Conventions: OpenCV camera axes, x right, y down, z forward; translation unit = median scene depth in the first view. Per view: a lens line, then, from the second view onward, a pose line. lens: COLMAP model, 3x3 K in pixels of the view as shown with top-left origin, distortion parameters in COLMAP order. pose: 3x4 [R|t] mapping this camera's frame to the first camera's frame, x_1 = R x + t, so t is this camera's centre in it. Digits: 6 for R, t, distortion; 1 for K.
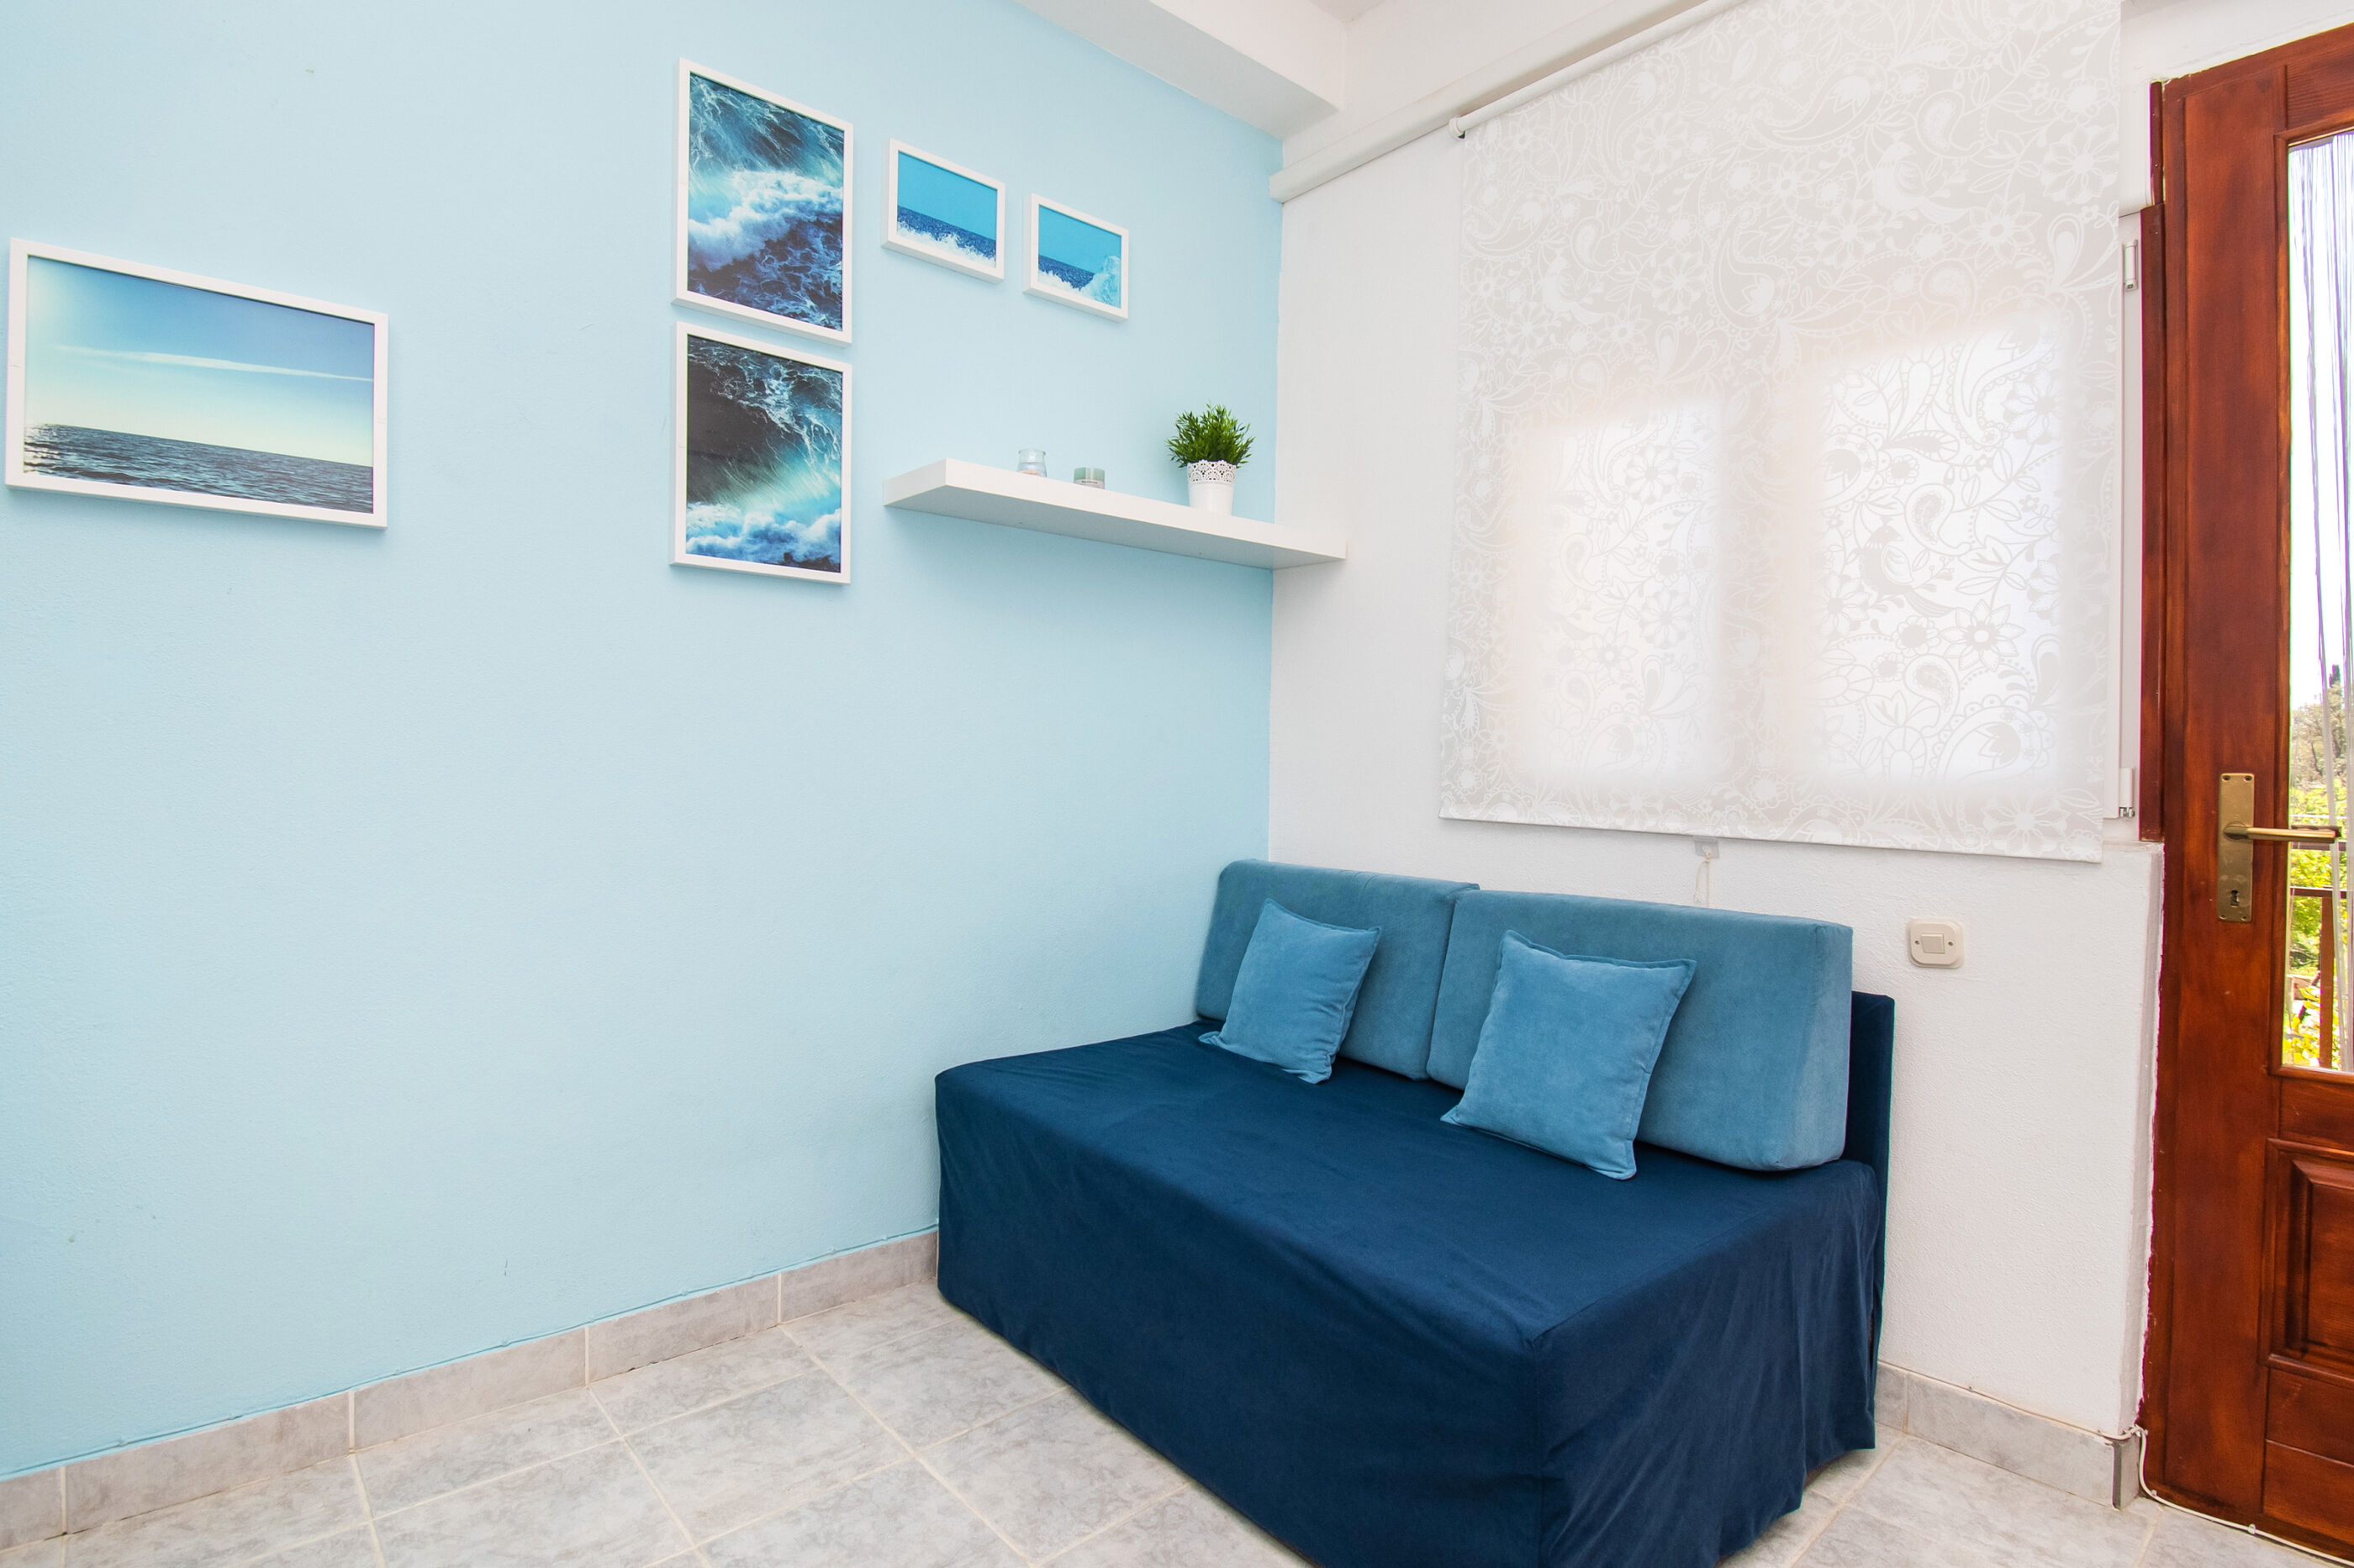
lens RADIAL K [[1147.9, 0, 1177.0], [0, 1147.9, 784.0], [0, 0, 1]] dist [0.013054, -0.022106]
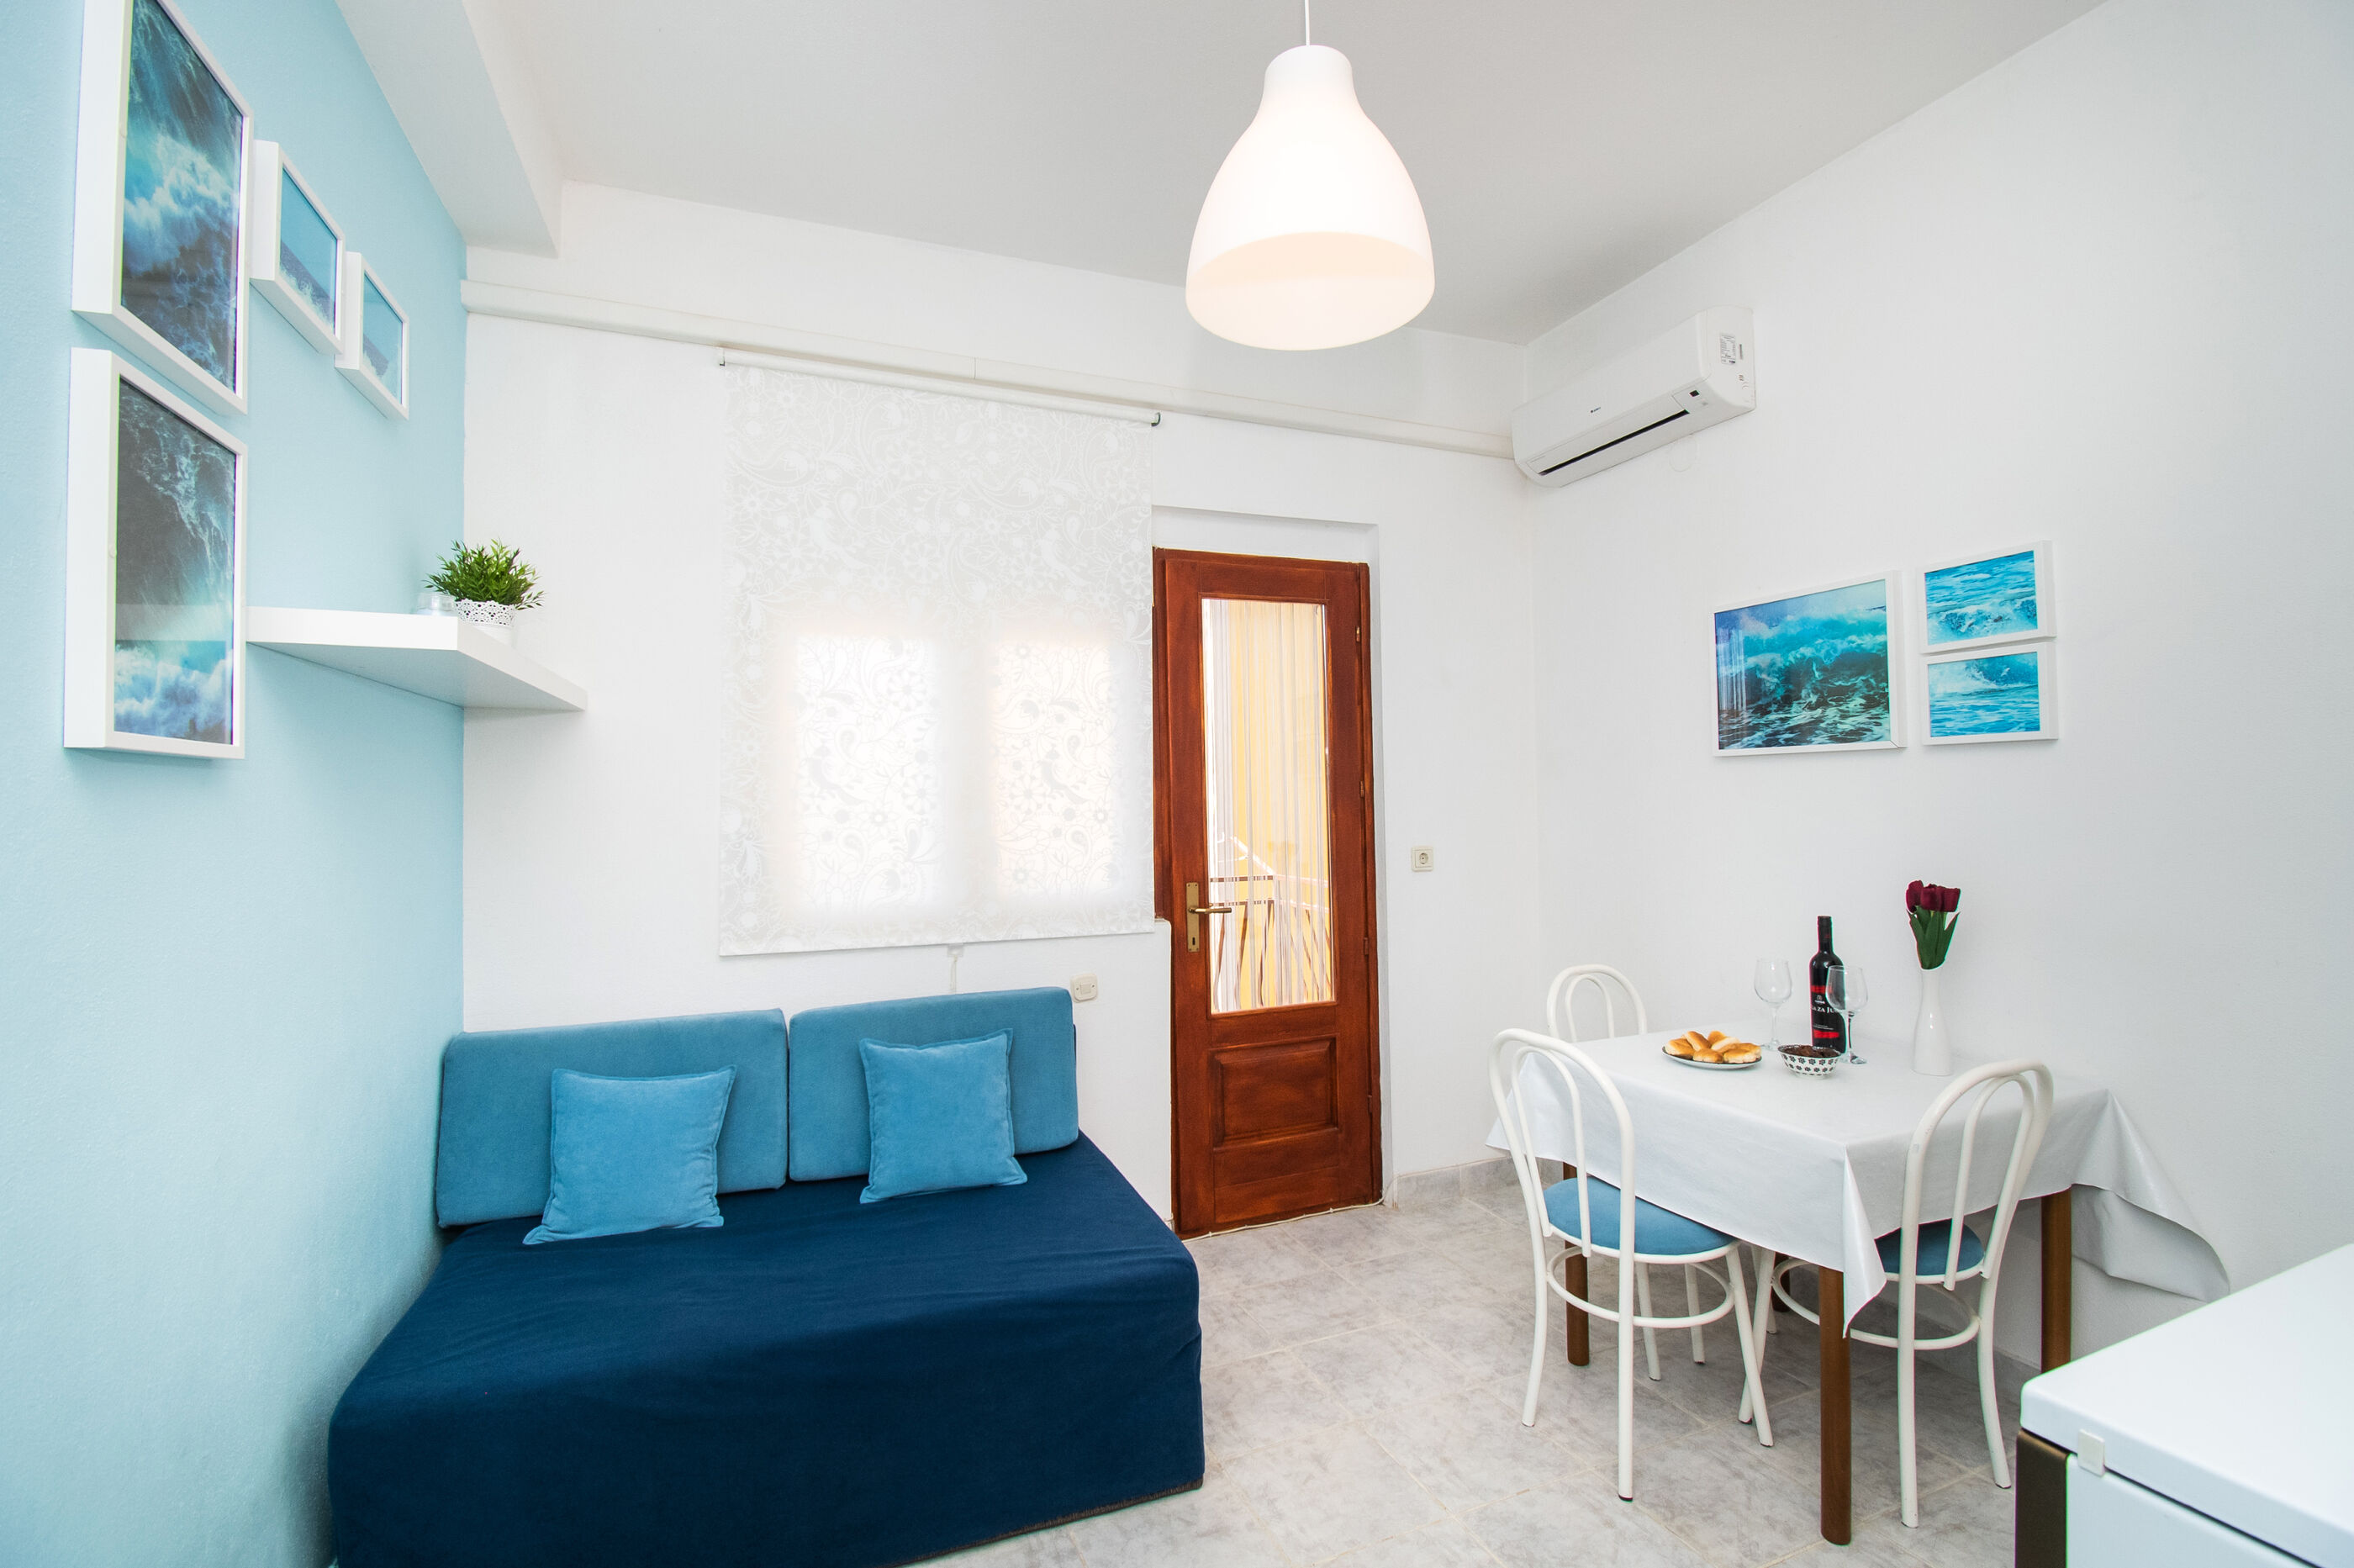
lens RADIAL K [[1045.5, 0, 1187.3], [0, 1045.5, 778.1], [0, 0, 1]] dist [0.010493, -0.018418]
pose [[0.322705, -0.001201, 0.946499, -0.730568], [0.035455, 0.999313, -0.010821, -0.144151], [-0.945835, 0.037050, 0.322526, 0.281177]]
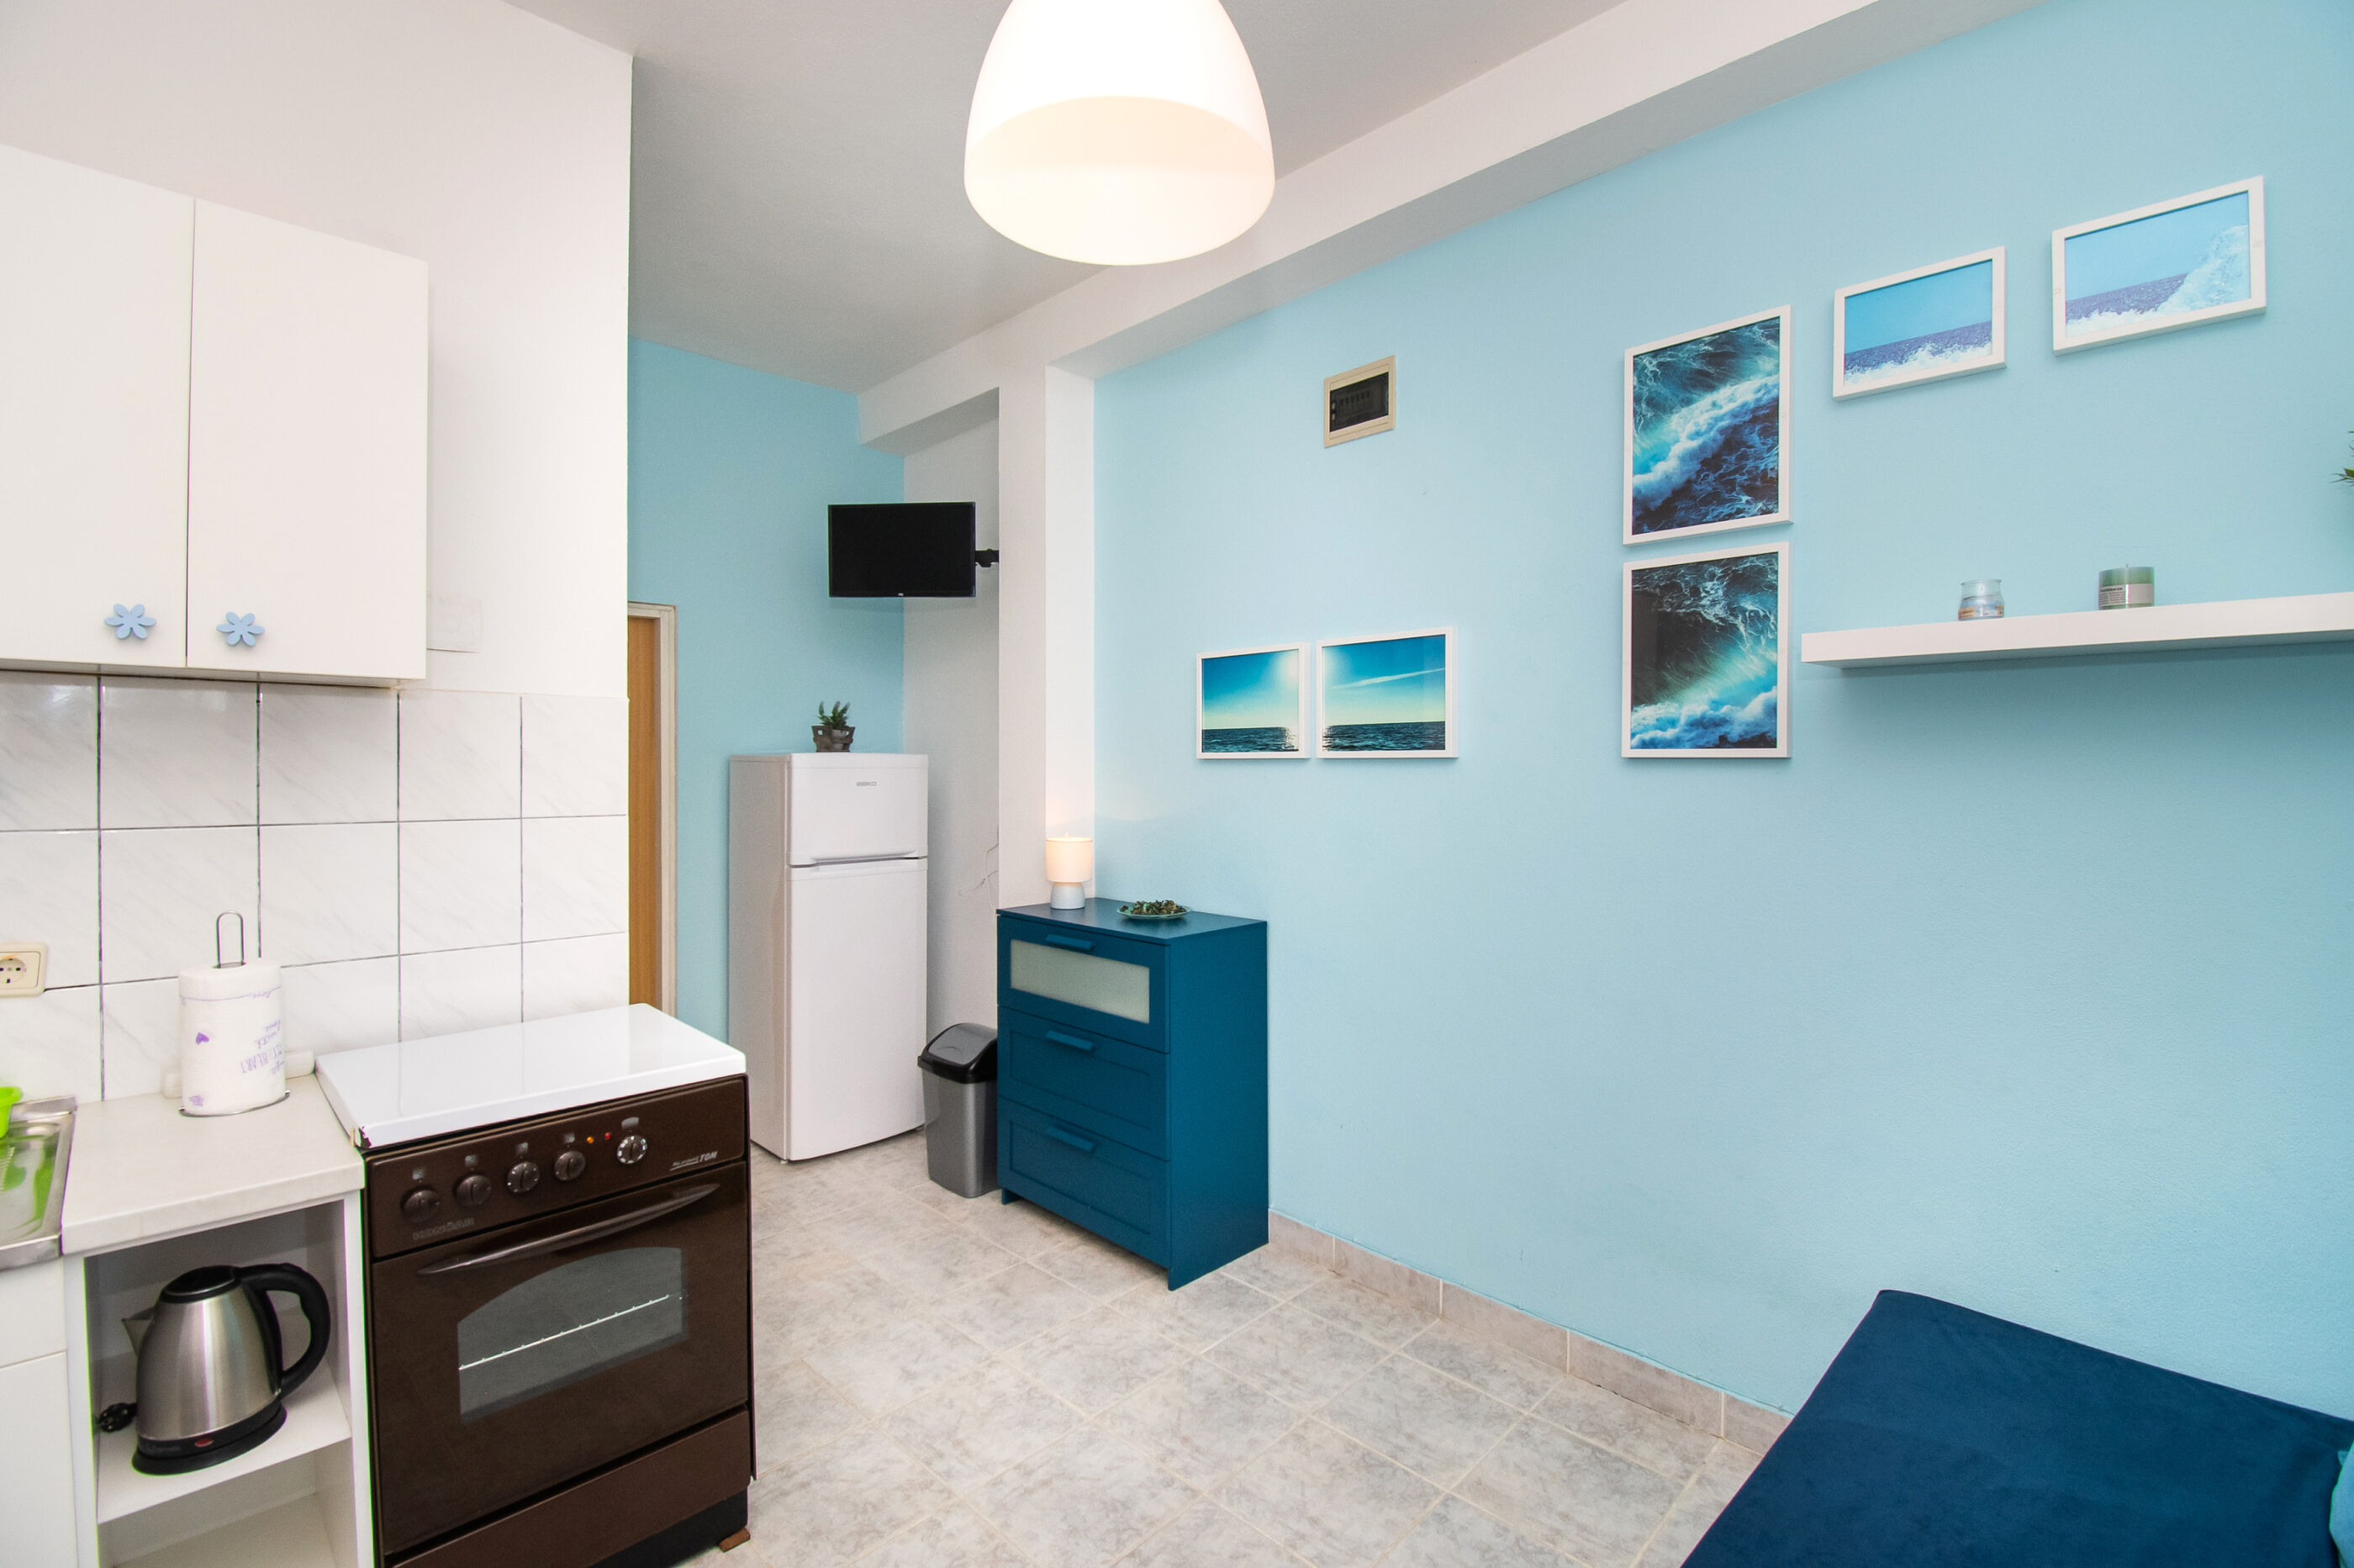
lens RADIAL K [[1045.5, 0, 1187.3], [0, 1045.5, 778.1], [0, 0, 1]] dist [0.010493, -0.018418]
pose [[0.076209, 0.004849, -0.997080, 0.626453], [-0.011768, 0.999923, 0.003963, -0.161867], [0.997022, 0.011432, 0.076261, 0.426952]]
